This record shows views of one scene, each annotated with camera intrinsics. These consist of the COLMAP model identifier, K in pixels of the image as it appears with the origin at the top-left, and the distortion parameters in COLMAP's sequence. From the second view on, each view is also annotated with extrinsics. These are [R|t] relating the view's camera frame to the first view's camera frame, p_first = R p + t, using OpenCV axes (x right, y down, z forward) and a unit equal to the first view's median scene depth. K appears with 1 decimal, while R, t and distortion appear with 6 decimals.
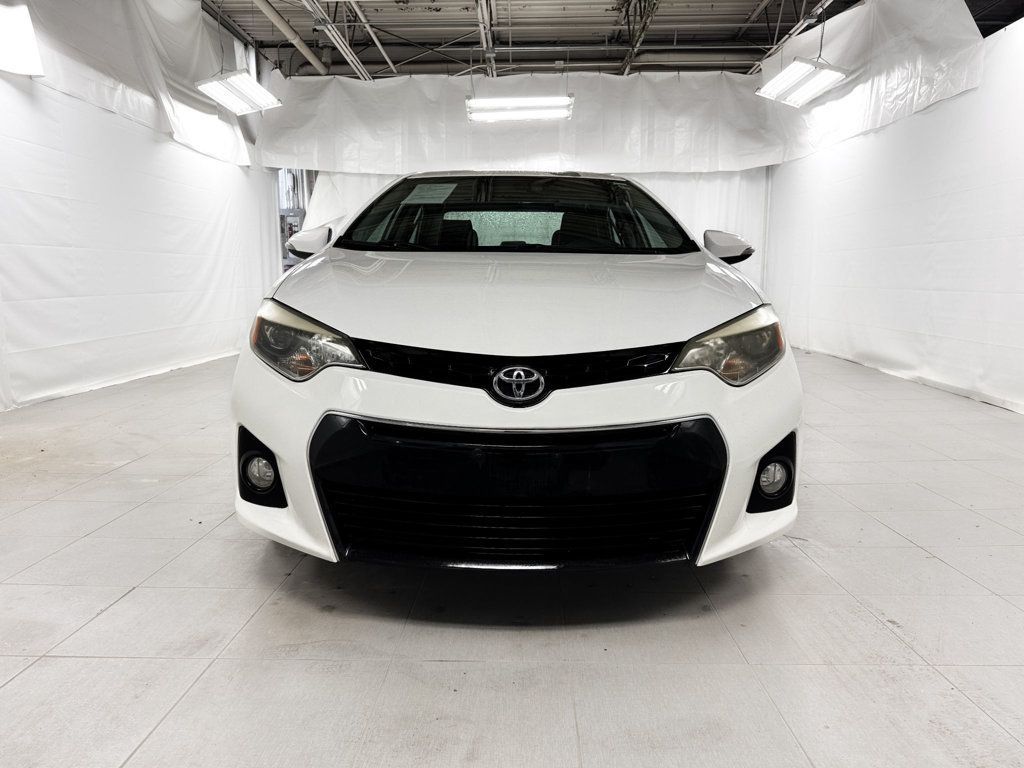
lens RADIAL K [[718.7, 0, 503.4], [0, 718.7, 390.5], [0, 0, 1]] dist [0.012910, -0.024574]
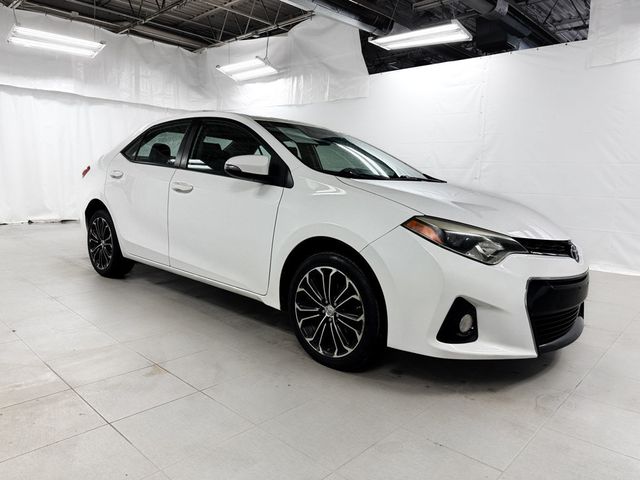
lens RADIAL K [[449.2, 0, 320.9], [0, 449.2, 237.7], [0, 0, 1]] dist [0.012910, -0.024574]
pose [[0.661289, -0.078594, 0.746003, -0.276672], [0.081166, 0.996154, 0.032999, -0.029322], [-0.745727, 0.038728, 0.665125, 0.119224]]
